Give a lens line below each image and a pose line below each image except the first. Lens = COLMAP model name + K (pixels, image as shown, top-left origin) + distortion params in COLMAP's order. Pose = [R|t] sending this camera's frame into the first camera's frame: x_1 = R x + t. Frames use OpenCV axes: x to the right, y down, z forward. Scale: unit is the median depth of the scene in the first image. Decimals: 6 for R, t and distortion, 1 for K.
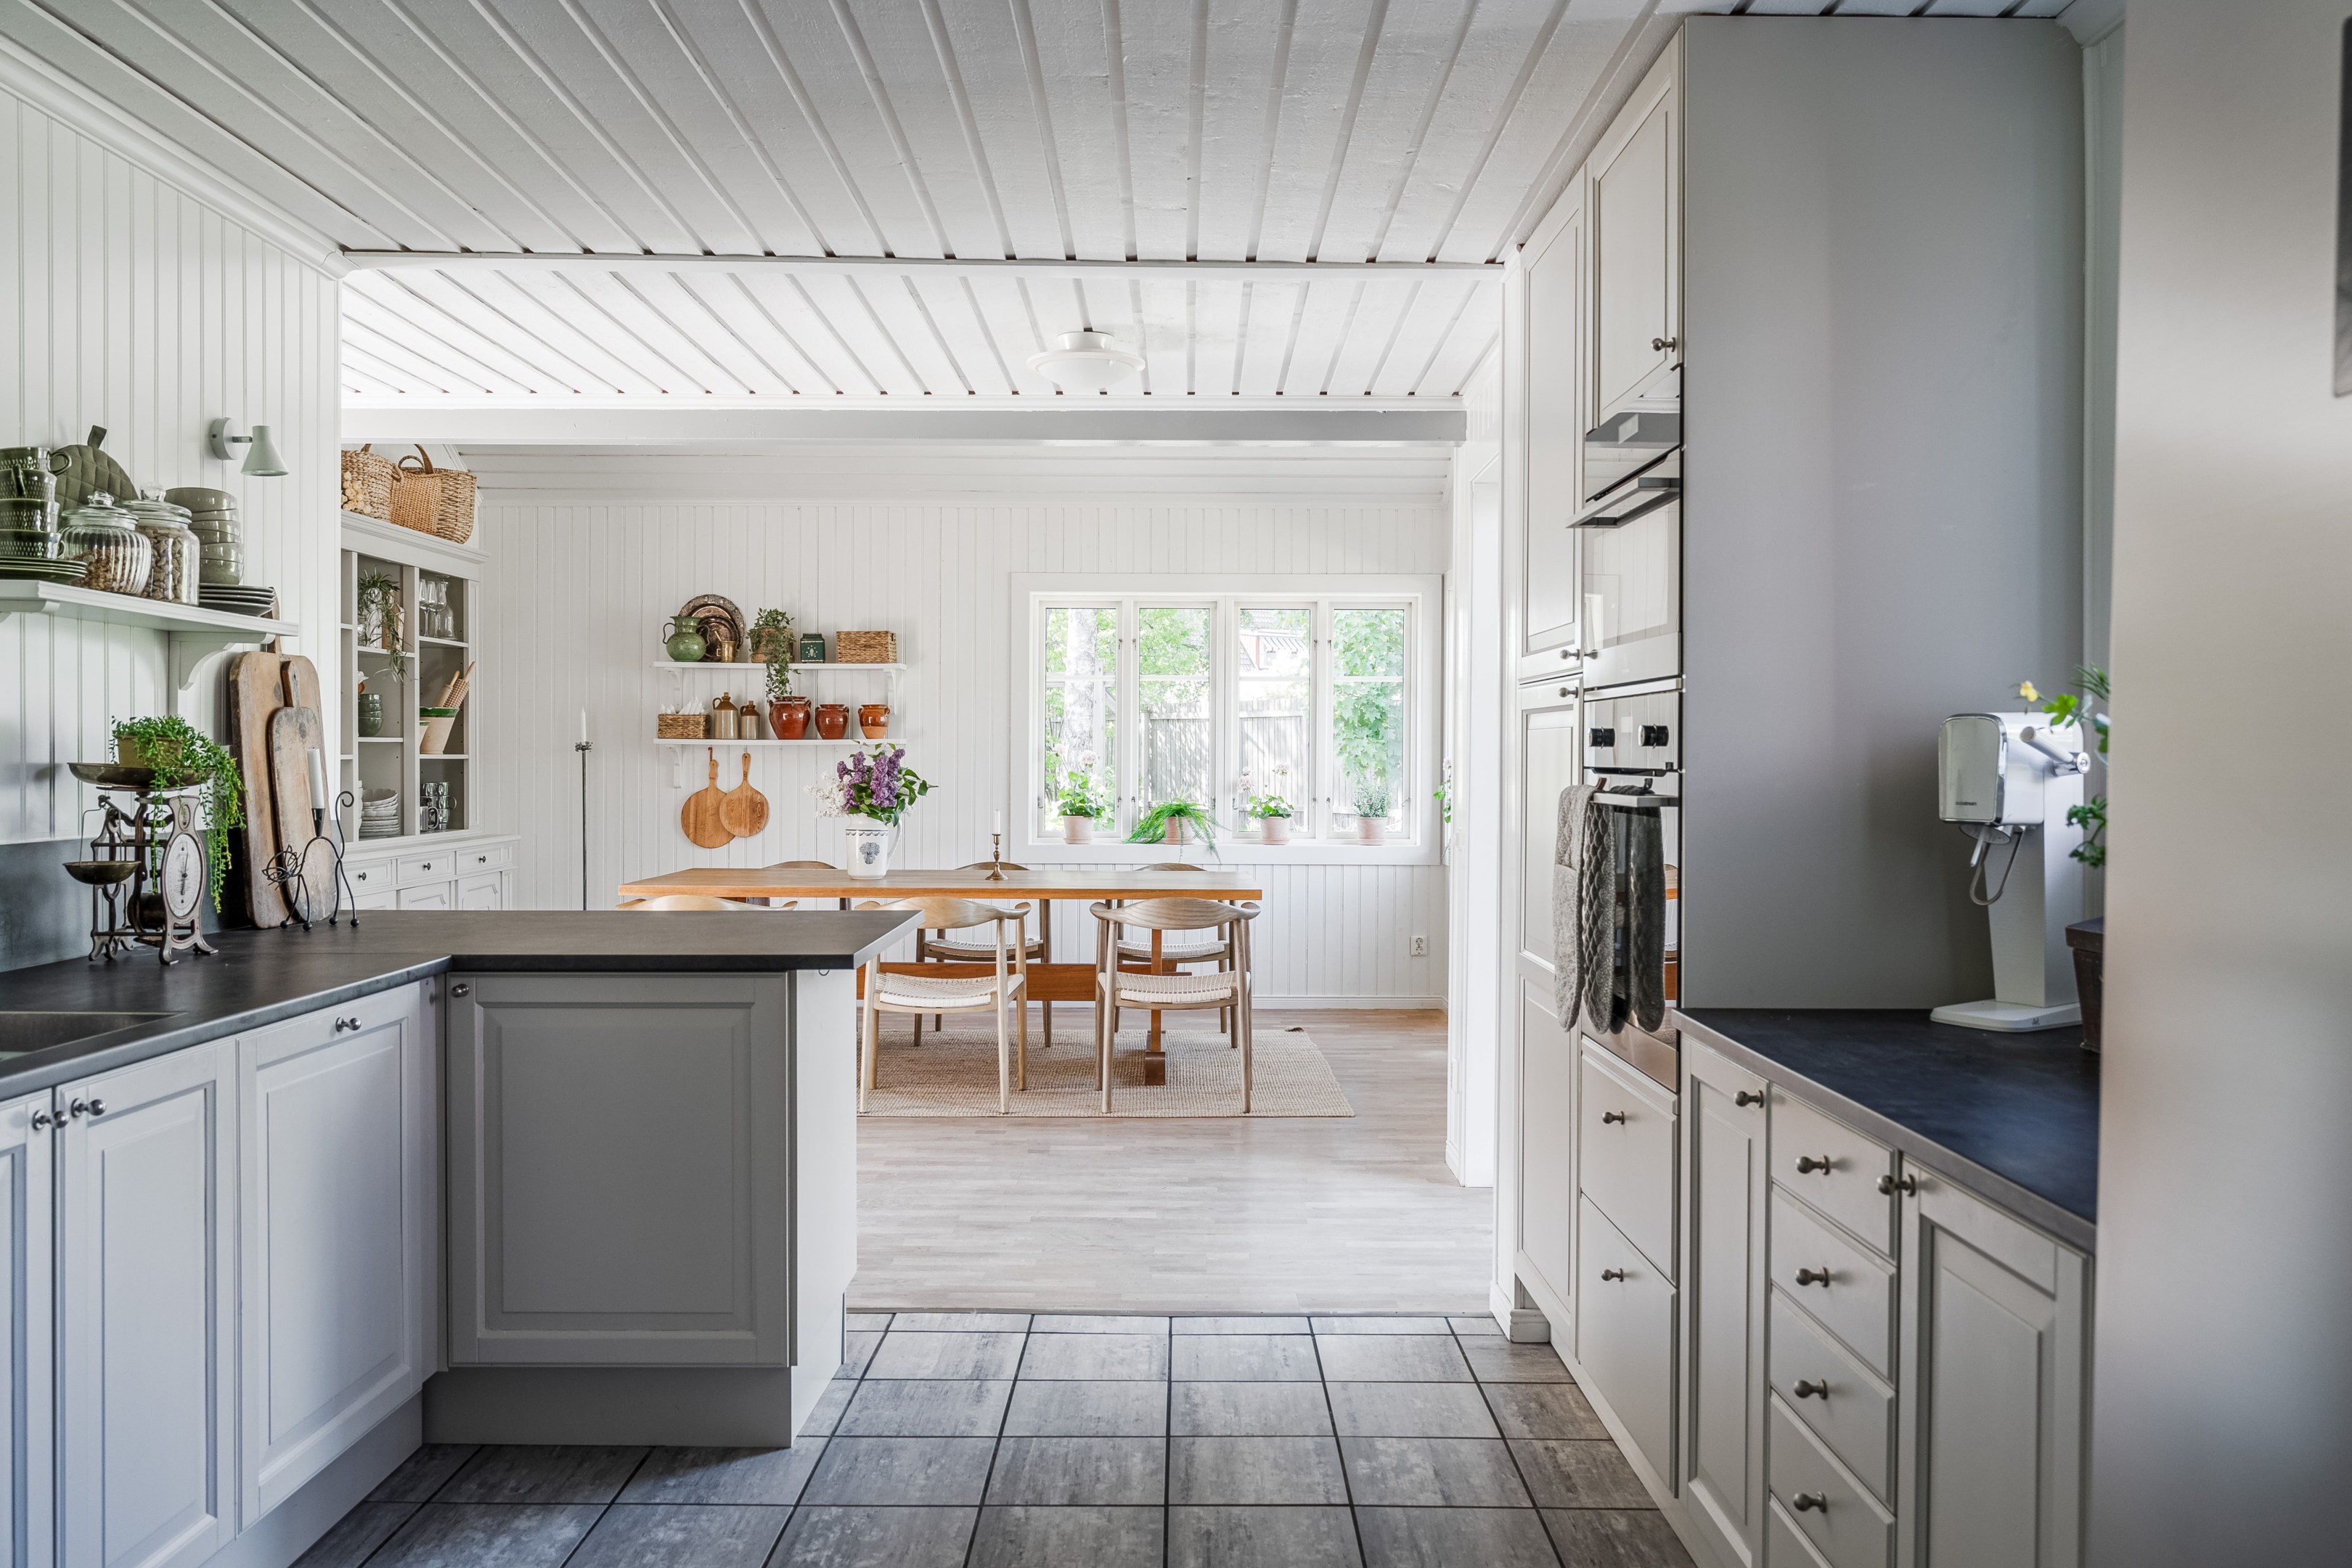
lens RADIAL K [[1894.4, 0, 1179.3], [0, 1894.4, 785.6], [0, 0, 1]] dist [0.000669, -0.001809]
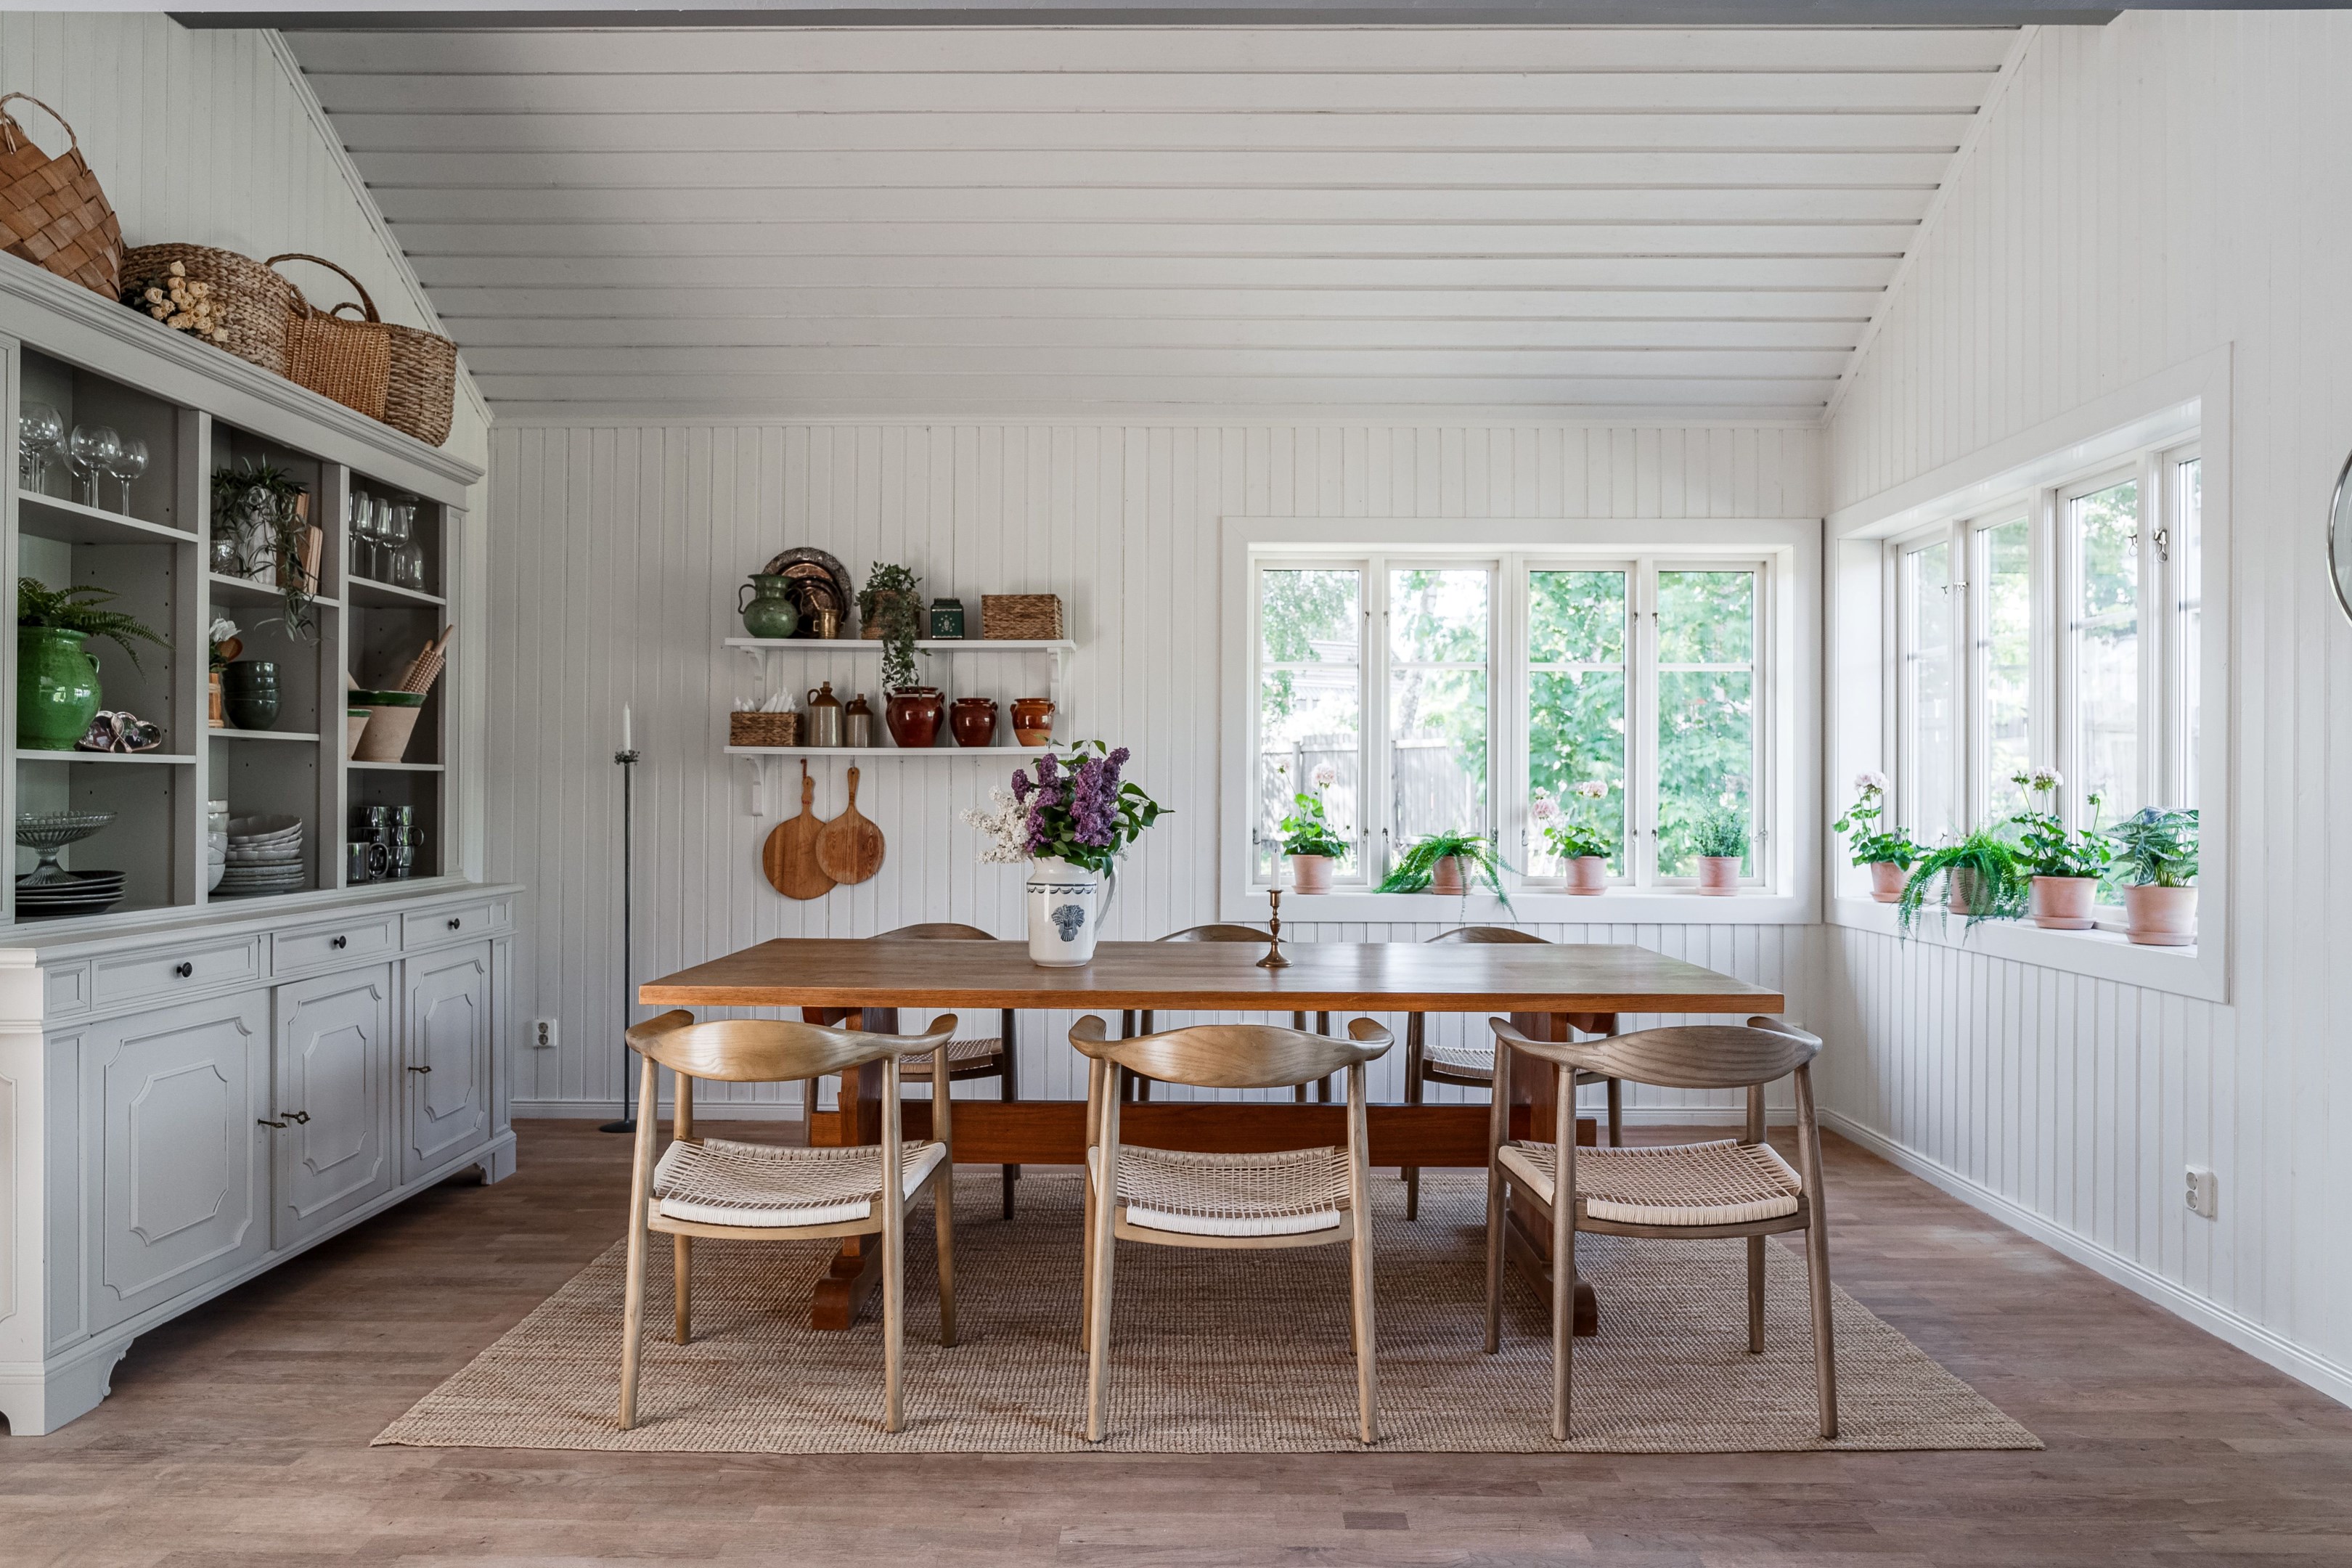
lens RADIAL K [[1626.4, 0, 1176.7], [0, 1626.4, 785.2], [0, 0, 1]] dist [-0.010508, 0.002743]
pose [[0.999869, 0.000446, -0.016195, -0.097942], [-0.000771, 0.999798, -0.020078, 0.002067], [0.016182, 0.020088, 0.999667, 0.393528]]
